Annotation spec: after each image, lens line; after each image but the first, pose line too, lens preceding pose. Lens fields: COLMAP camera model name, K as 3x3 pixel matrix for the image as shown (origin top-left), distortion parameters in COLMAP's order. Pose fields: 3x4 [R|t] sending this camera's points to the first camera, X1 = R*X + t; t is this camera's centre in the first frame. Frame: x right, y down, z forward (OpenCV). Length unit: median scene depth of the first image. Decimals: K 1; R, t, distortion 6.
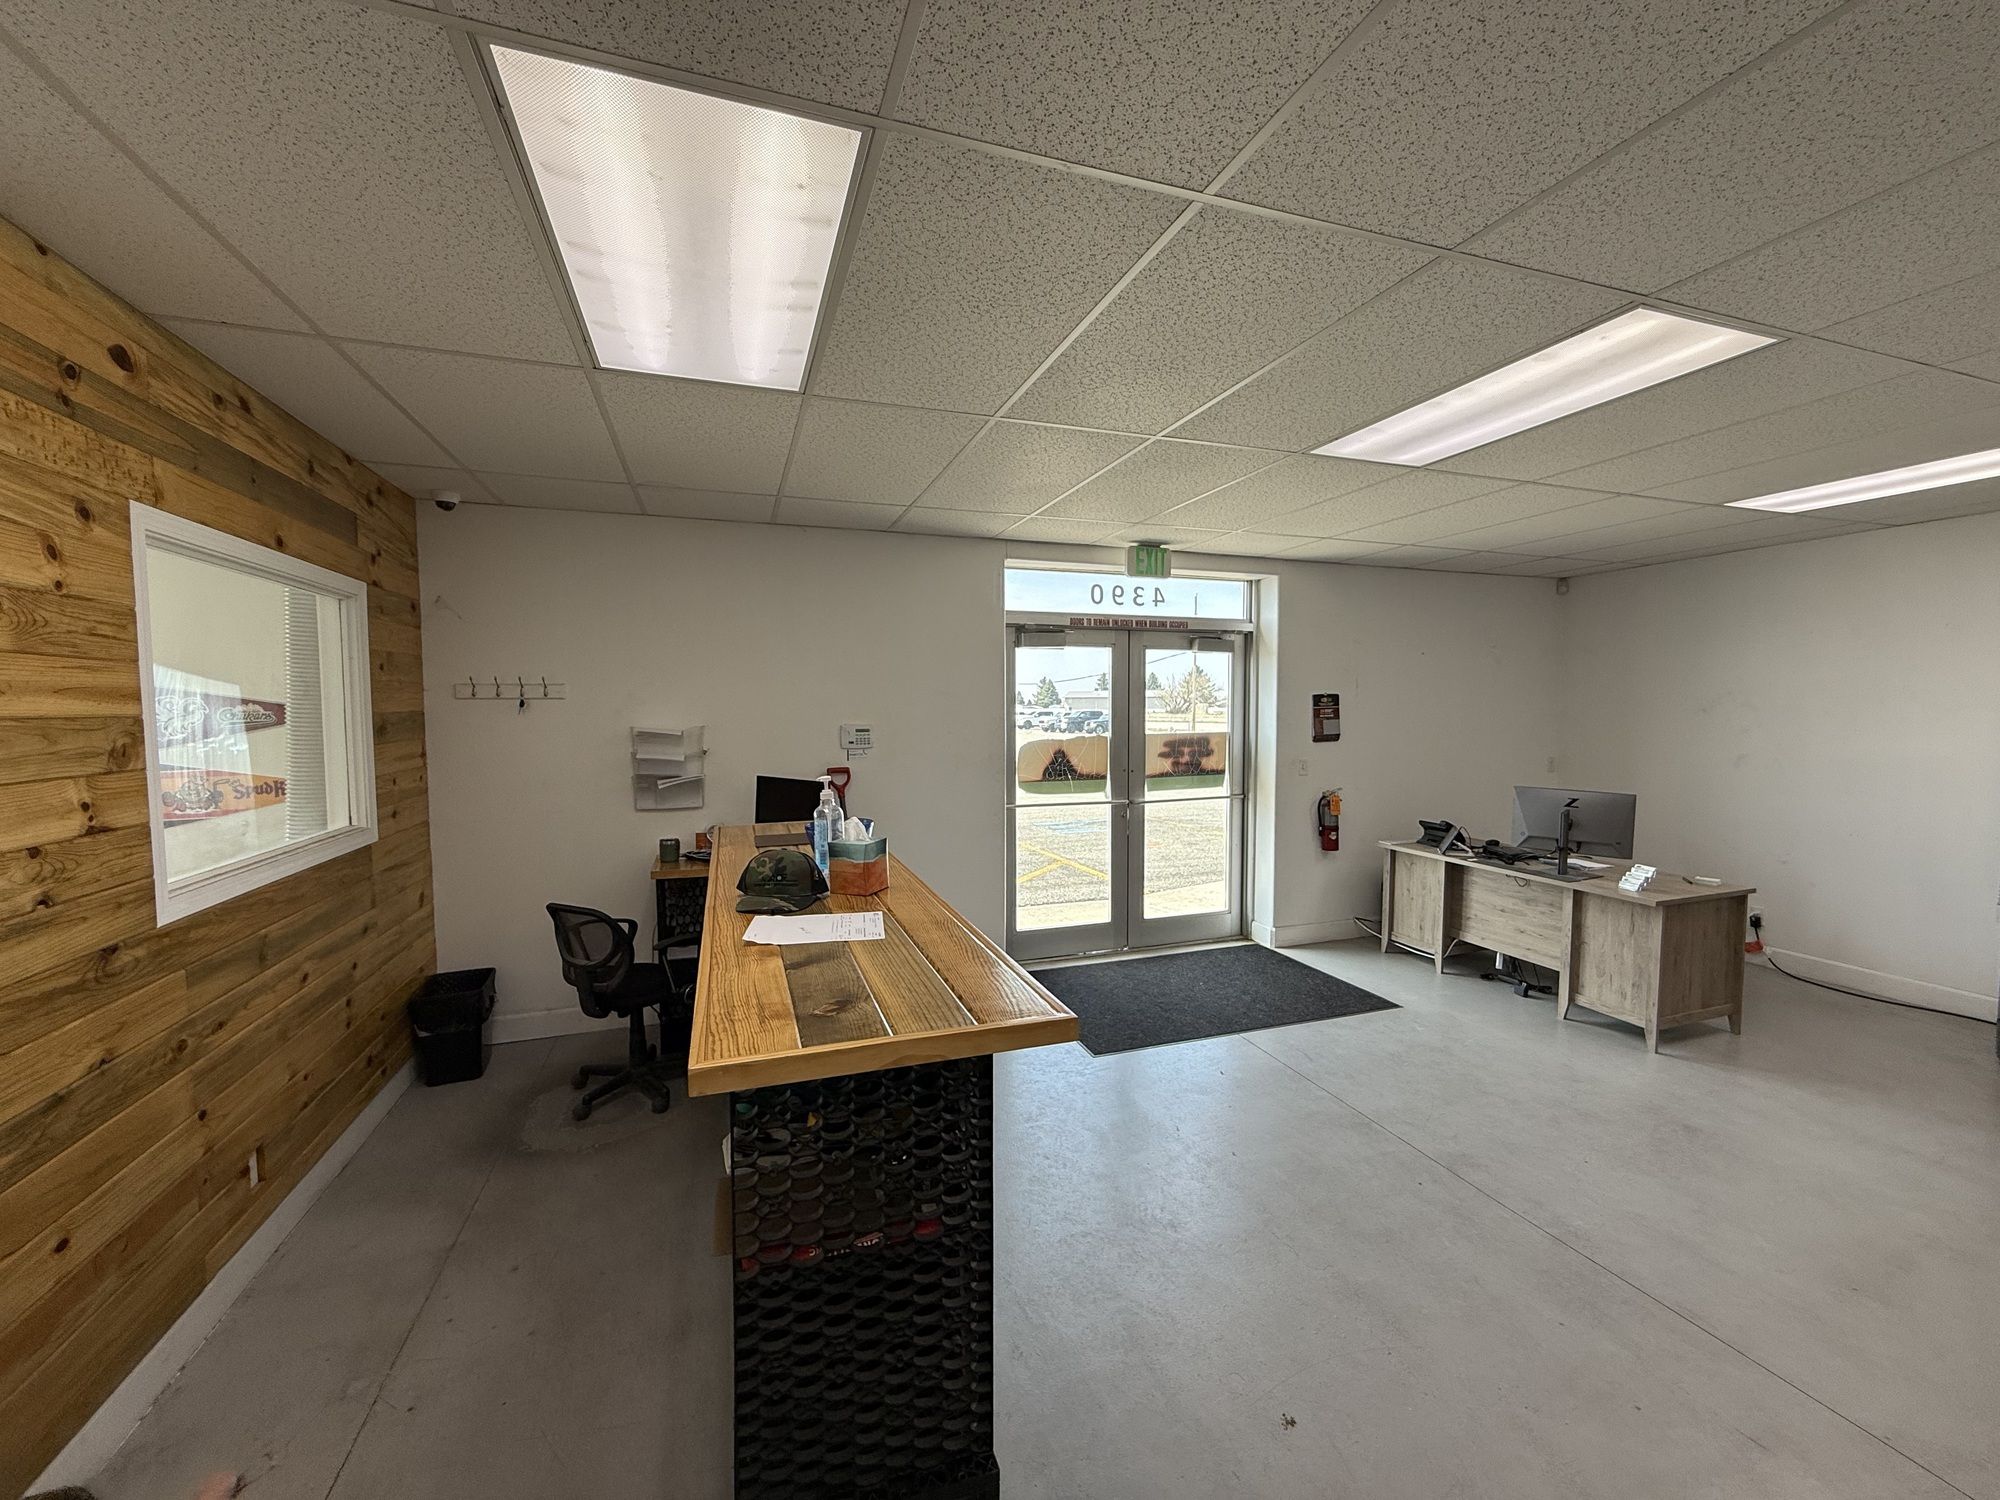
lens RADIAL K [[796.7, 0, 999.9], [0, 796.7, 751.1], [0, 0, 1]] dist [0.001153, 0.000055]
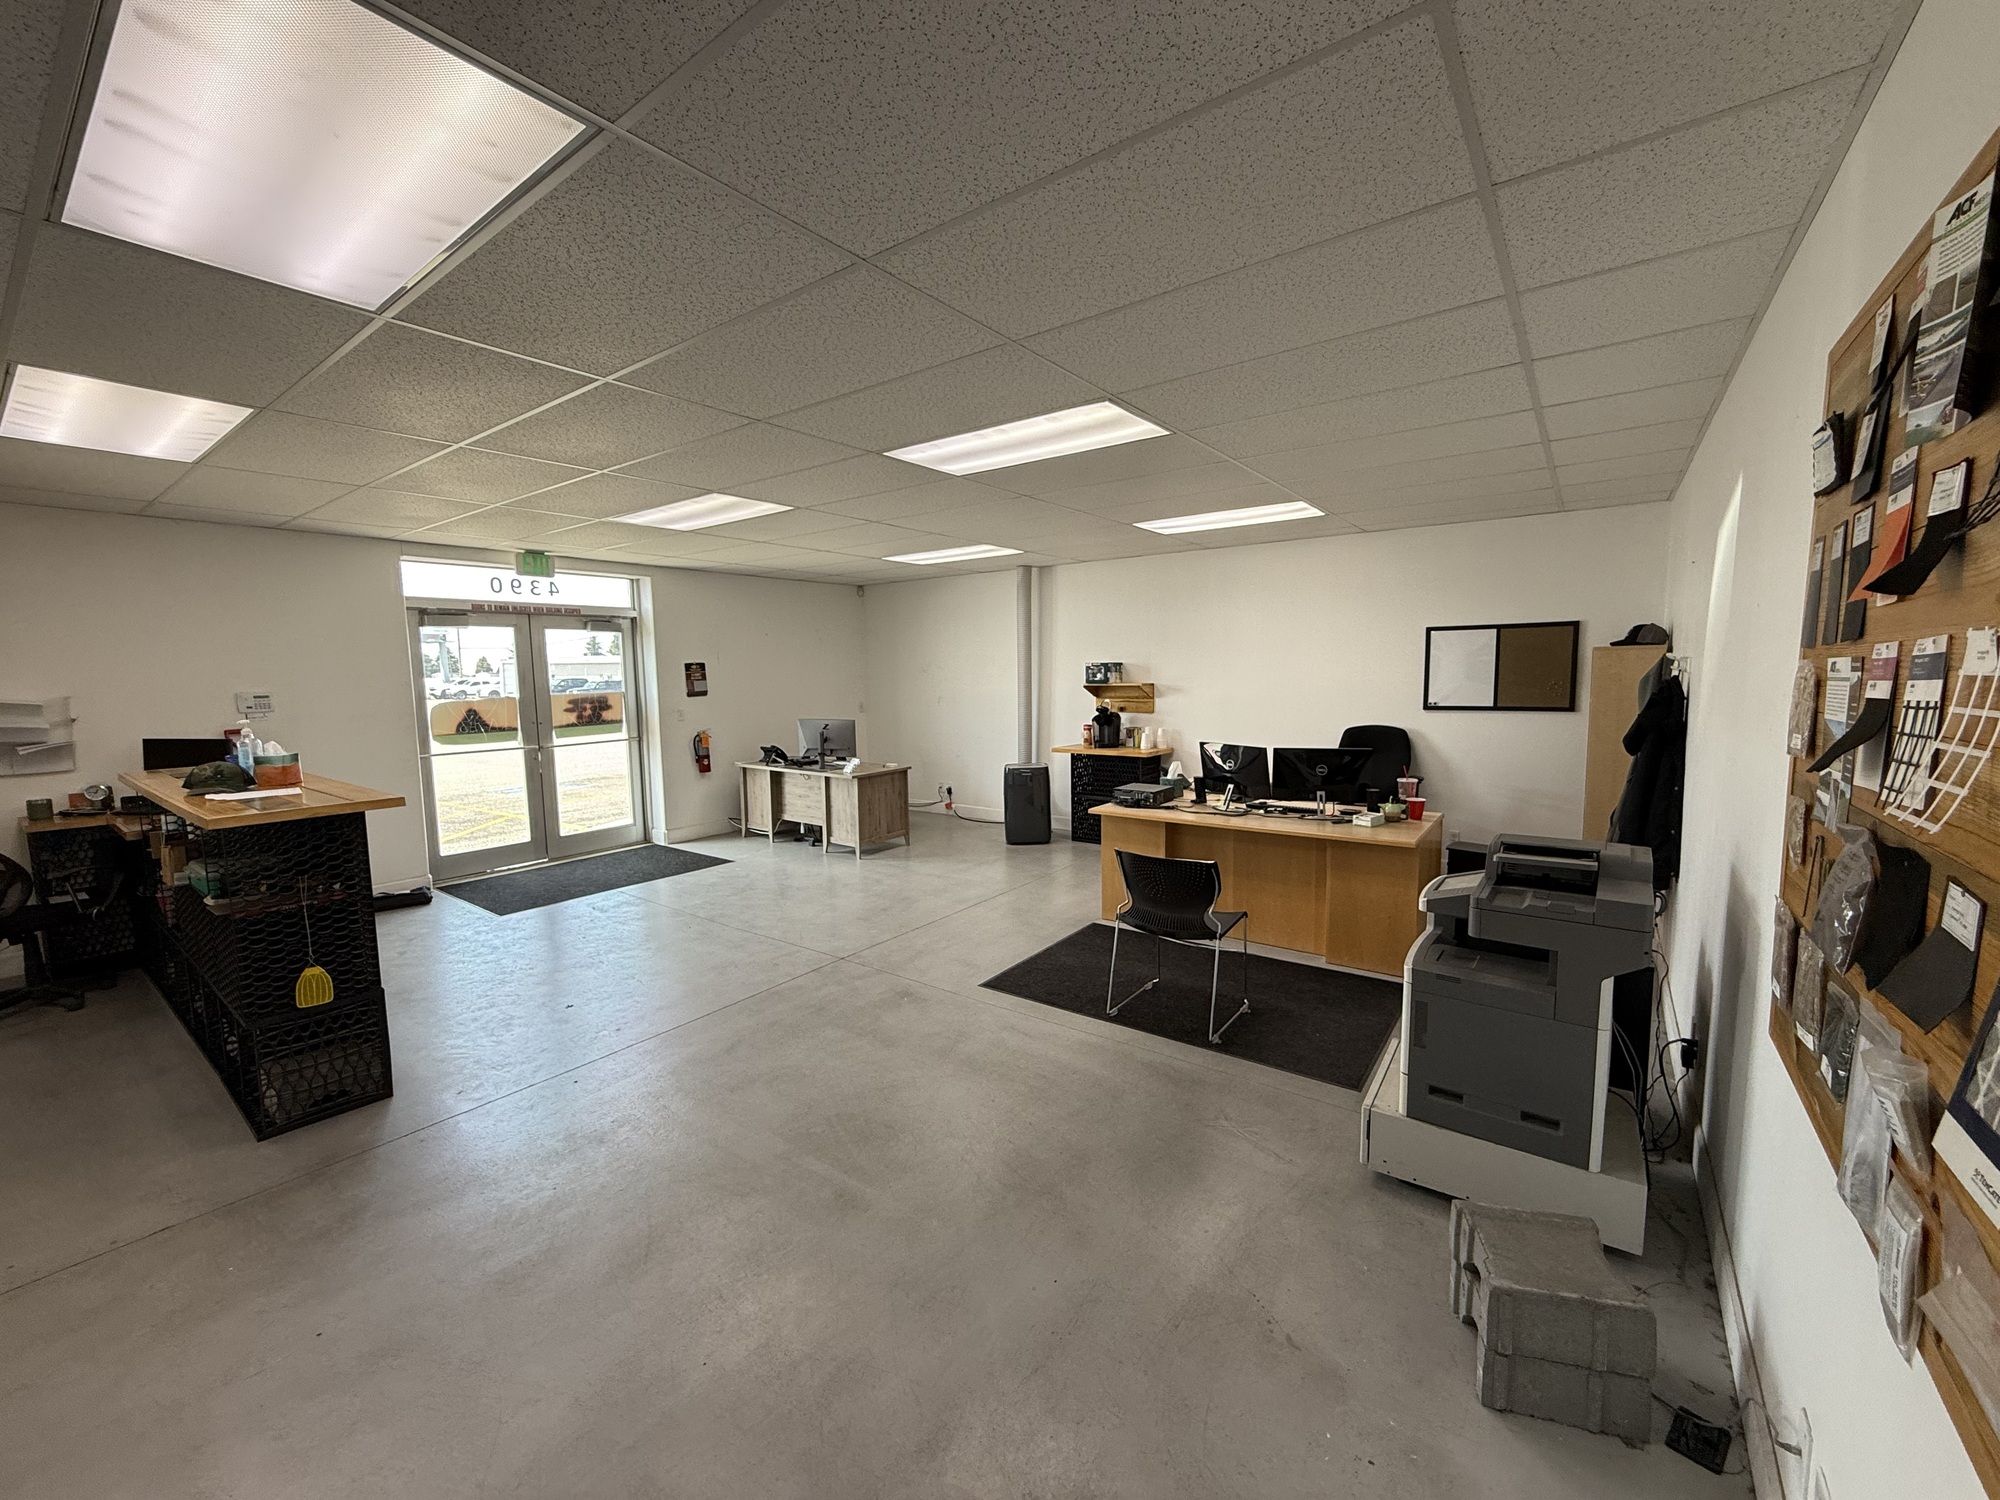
lens RADIAL K [[796.7, 0, 993.4], [0, 796.7, 751.7], [0, 0, 1]] dist [0.001153, 0.000055]
pose [[0.831692, -0.067497, 0.551119, 0.063046], [0.043473, 0.997452, 0.056556, 0.030883], [-0.553533, -0.023079, 0.832507, -0.506856]]
